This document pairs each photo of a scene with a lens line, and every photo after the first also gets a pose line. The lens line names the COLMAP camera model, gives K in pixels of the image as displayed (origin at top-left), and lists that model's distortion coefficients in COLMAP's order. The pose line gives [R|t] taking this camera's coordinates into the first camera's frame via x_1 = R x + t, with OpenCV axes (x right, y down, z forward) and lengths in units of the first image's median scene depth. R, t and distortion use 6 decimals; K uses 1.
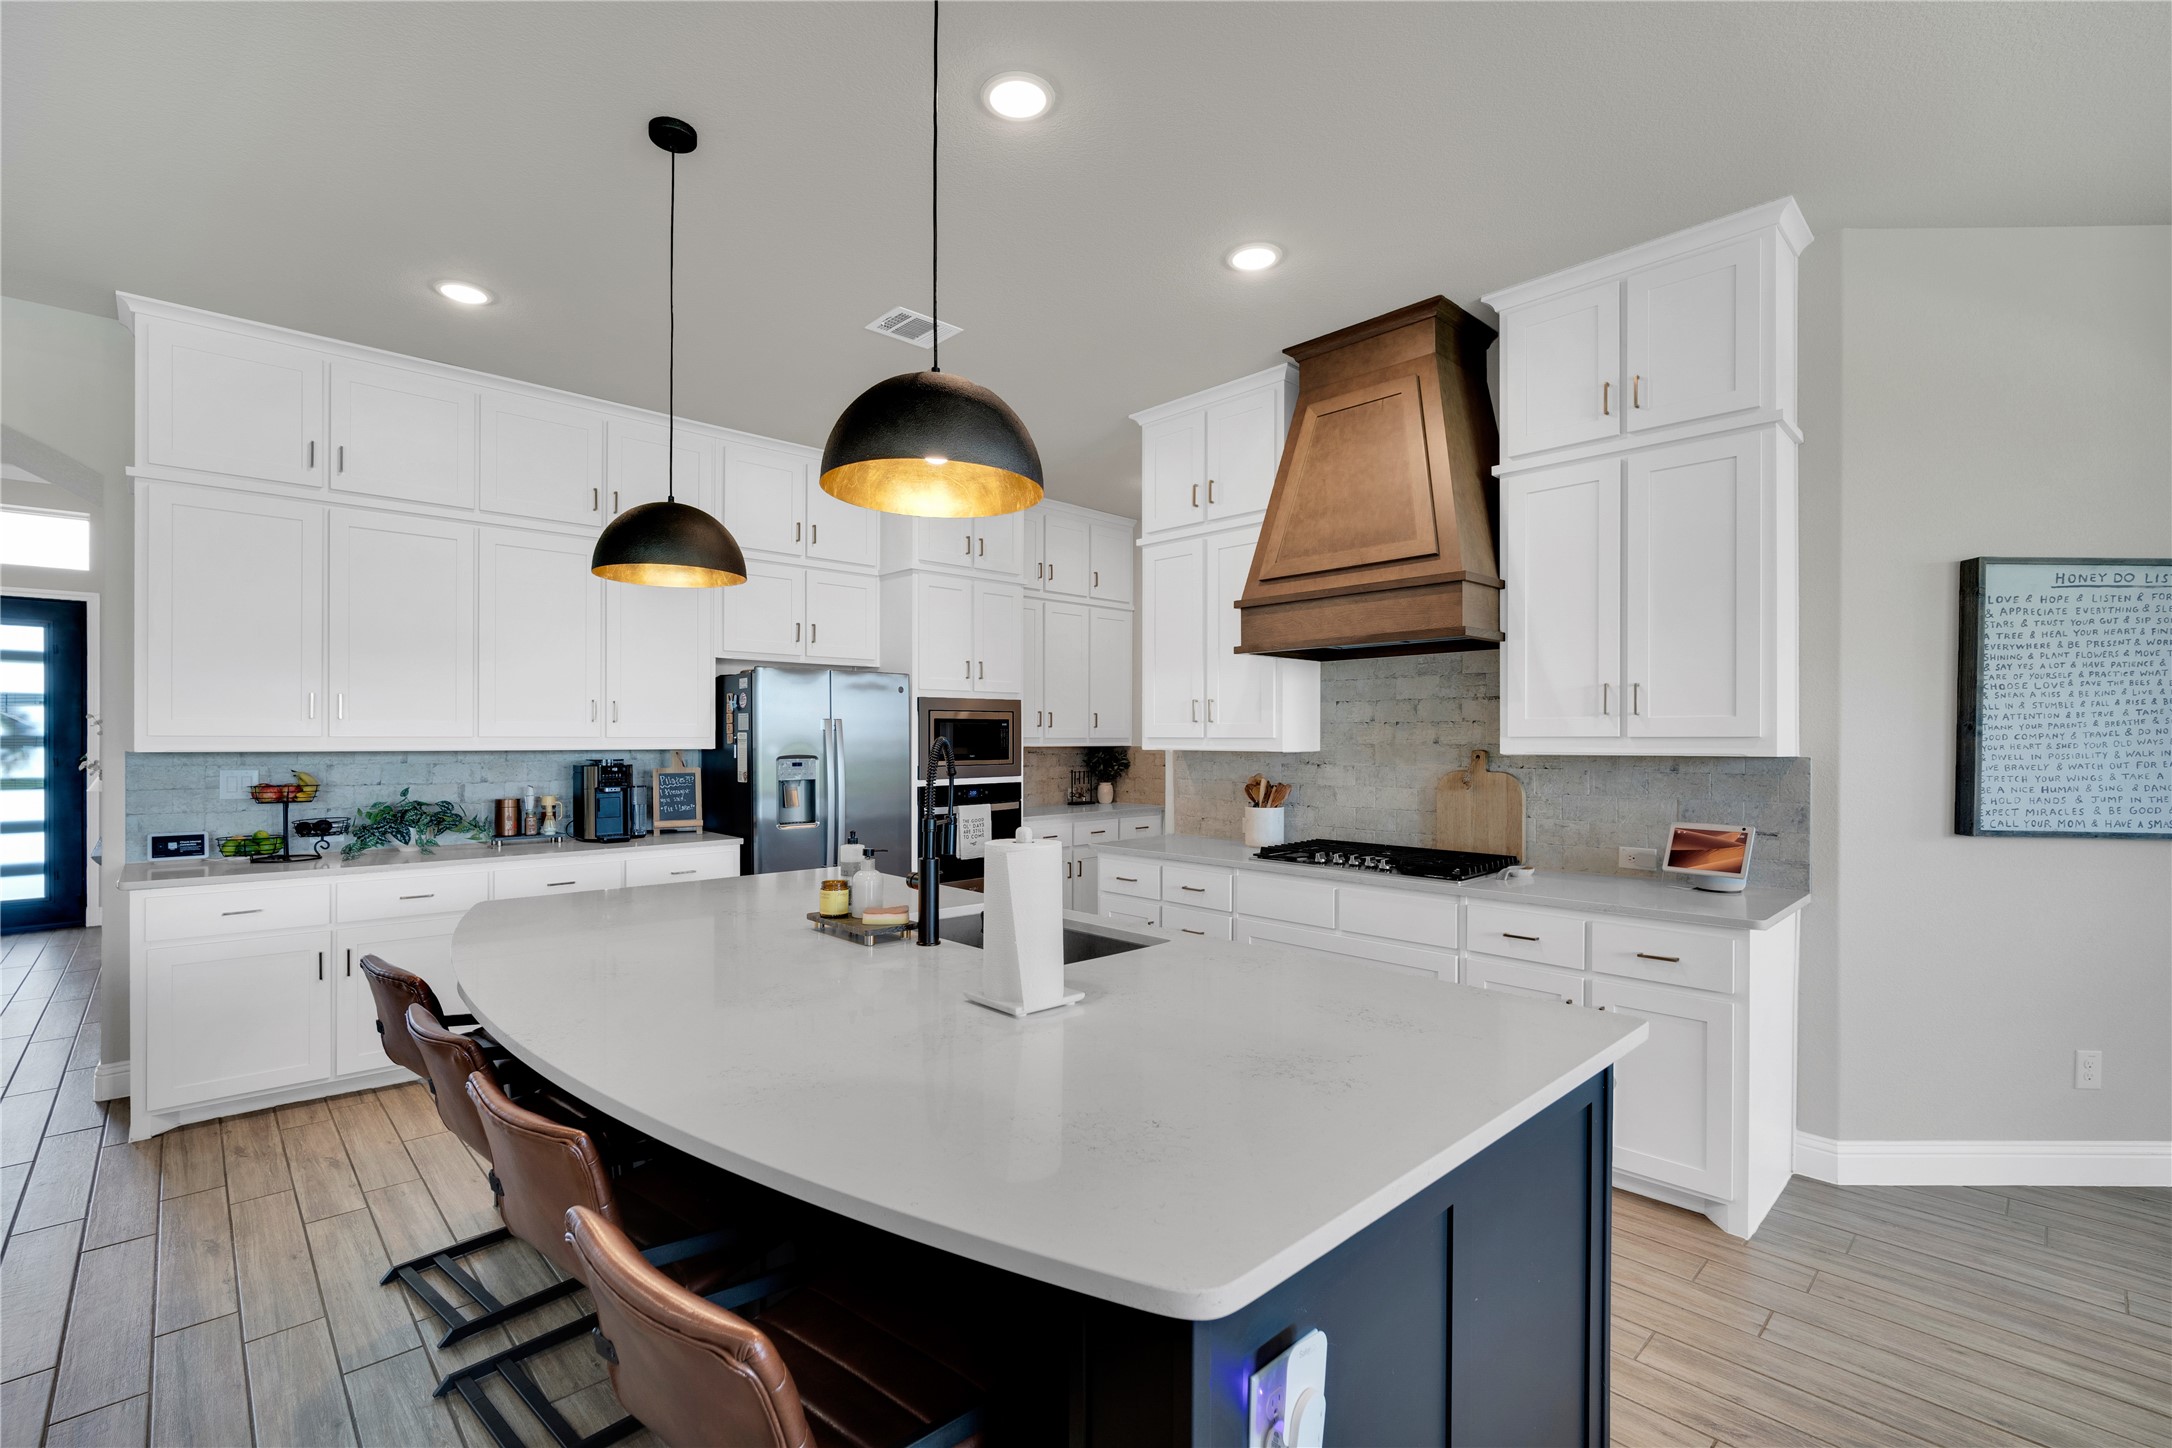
lens RADIAL K [[954.7, 0, 1089.4], [0, 954.7, 739.7], [0, 0, 1]] dist [-0.003705, 0.001224]
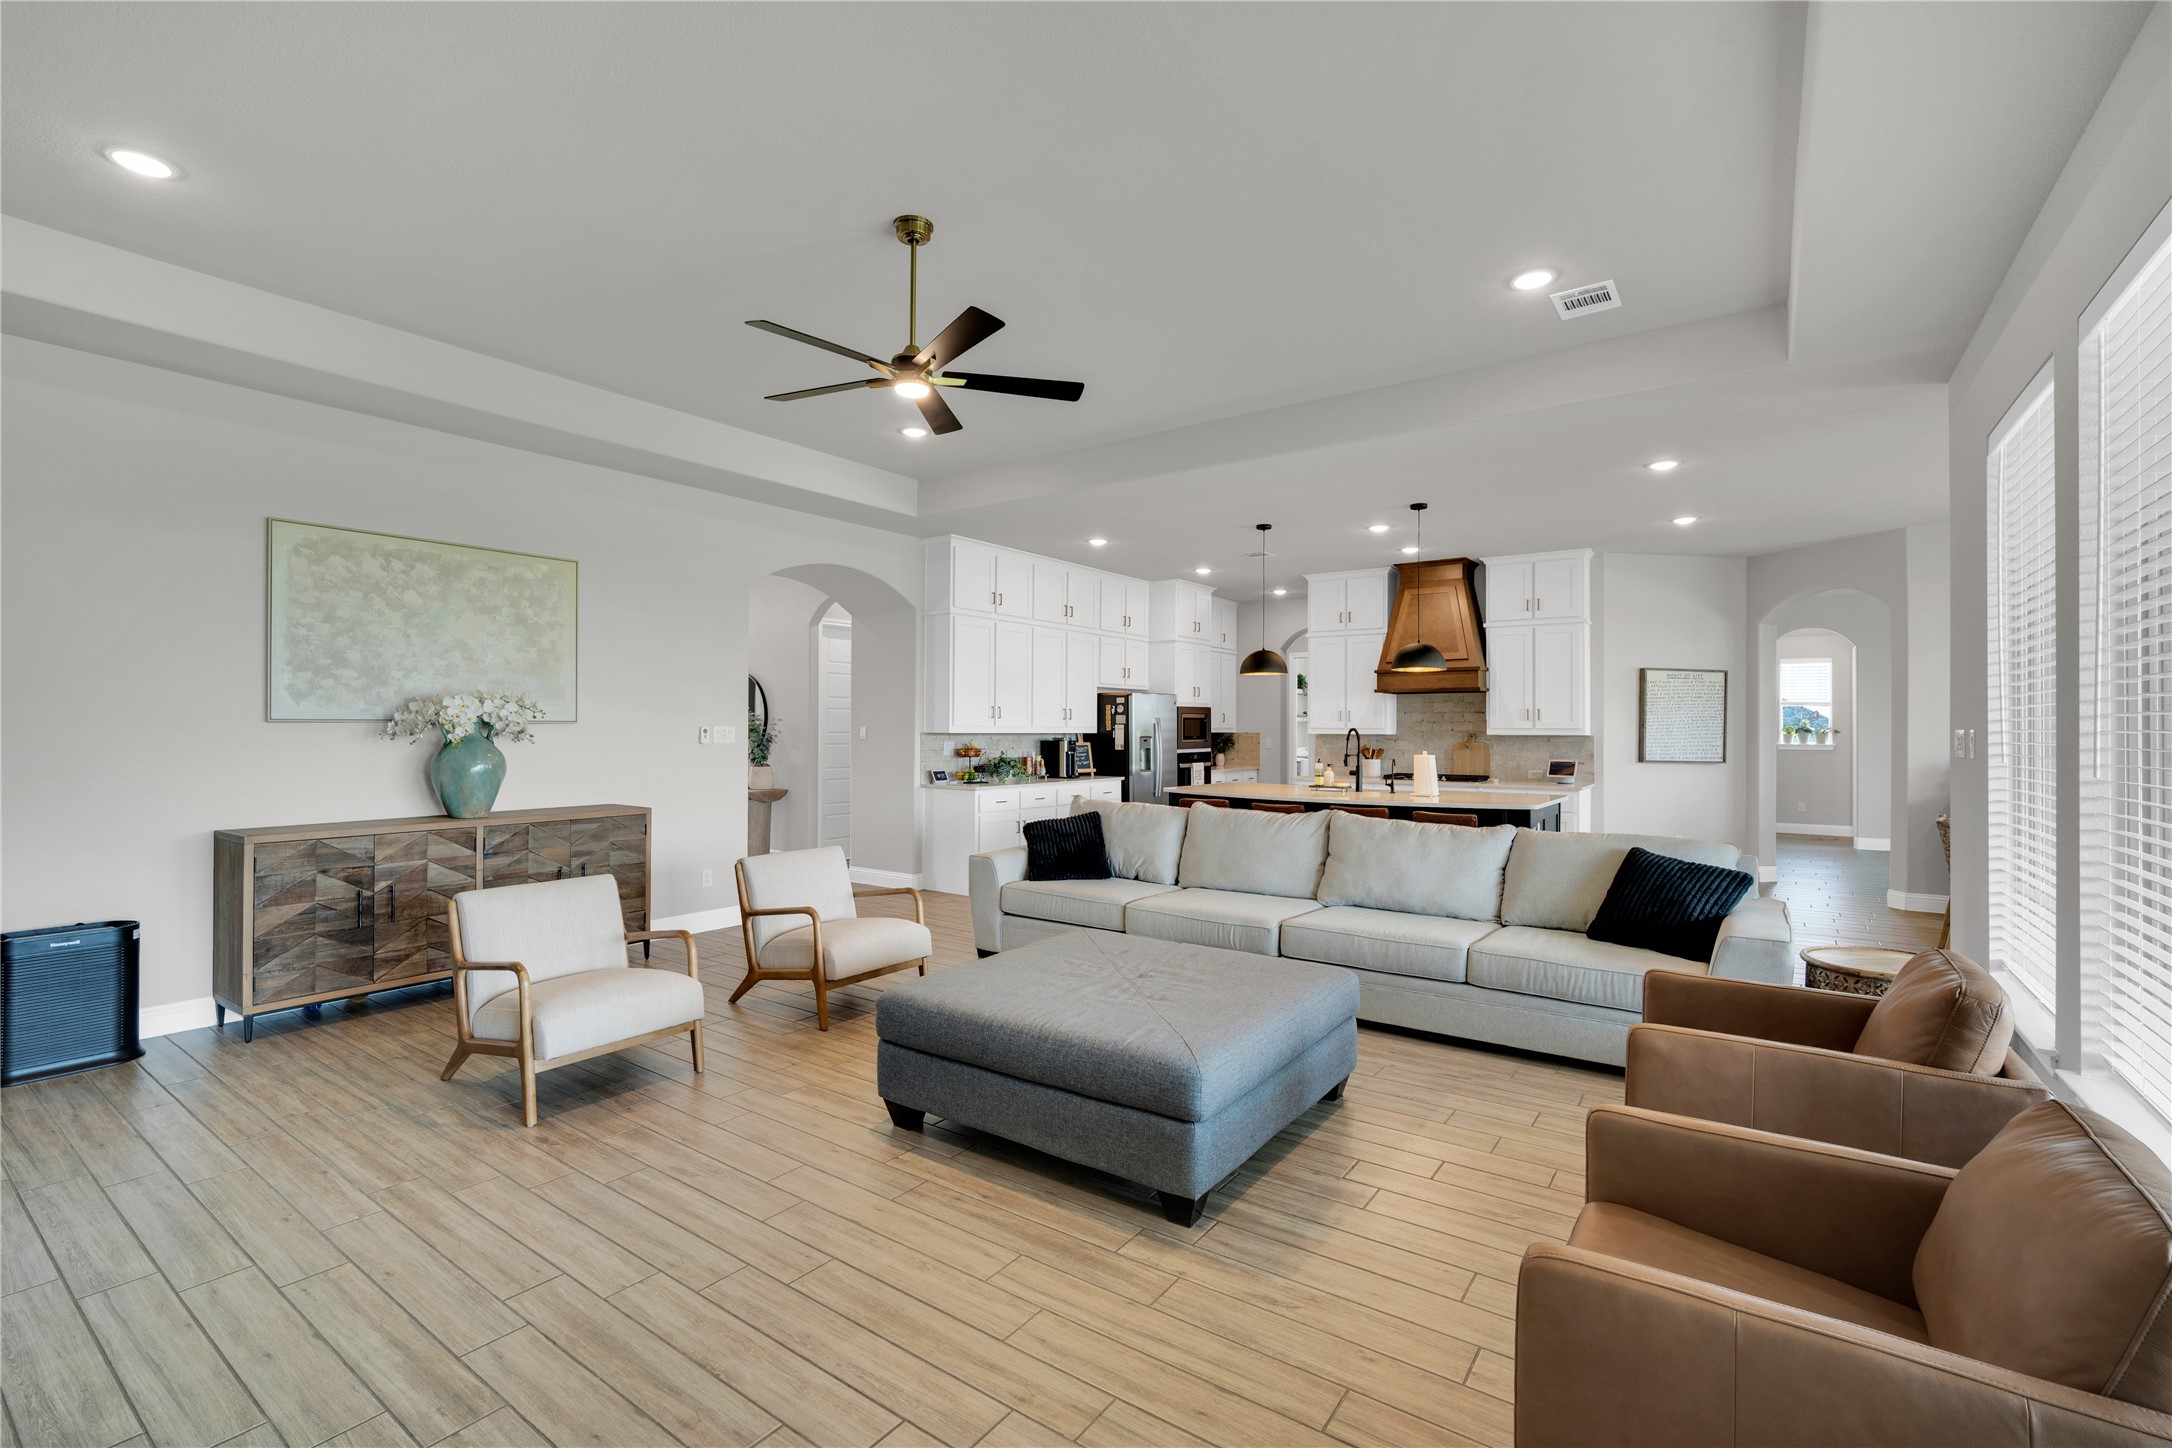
lens RADIAL K [[954.7, 0, 1094.7], [0, 954.7, 718.0], [0, 0, 1]] dist [-0.003705, 0.001224]
pose [[0.981834, 0.004985, 0.189678, -1.028334], [-0.002886, 0.999932, -0.011340, 0.001484], [-0.189721, 0.010587, 0.981781, -1.247285]]
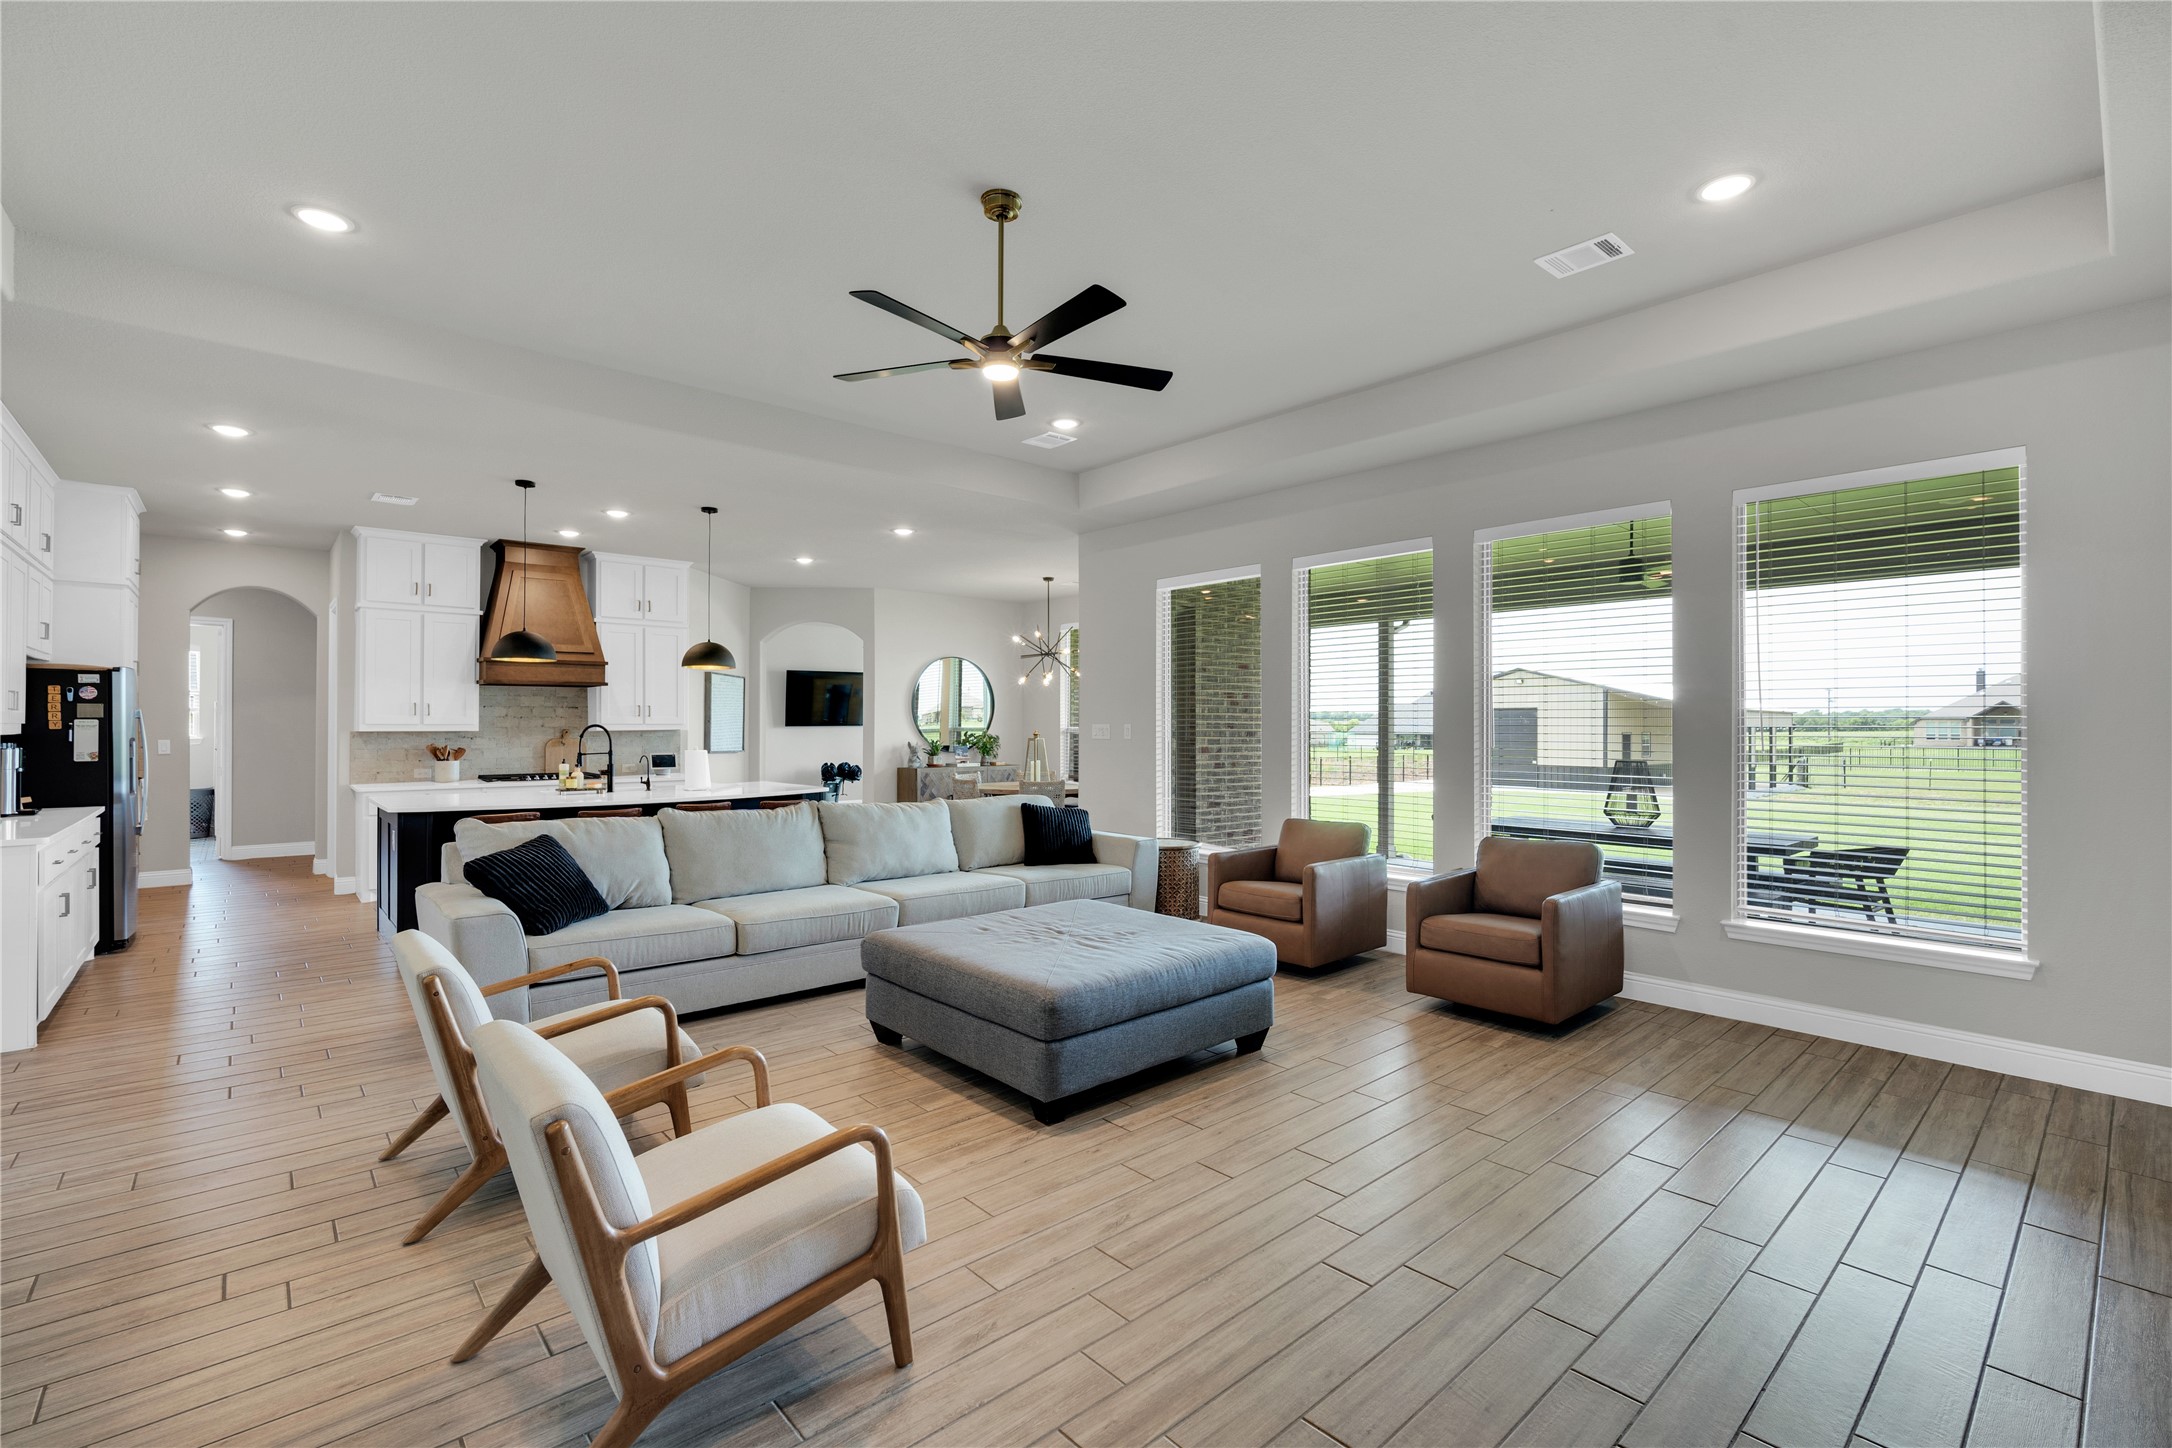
lens RADIAL K [[954.7, 0, 1083.0], [0, 954.7, 723.9], [0, 0, 1]] dist [-0.003705, 0.001224]
pose [[0.038323, 0.000075, 0.999265, -1.946513], [0.001245, 0.999999, -0.000123, -0.001161], [-0.999265, 0.001249, 0.038323, -0.379573]]
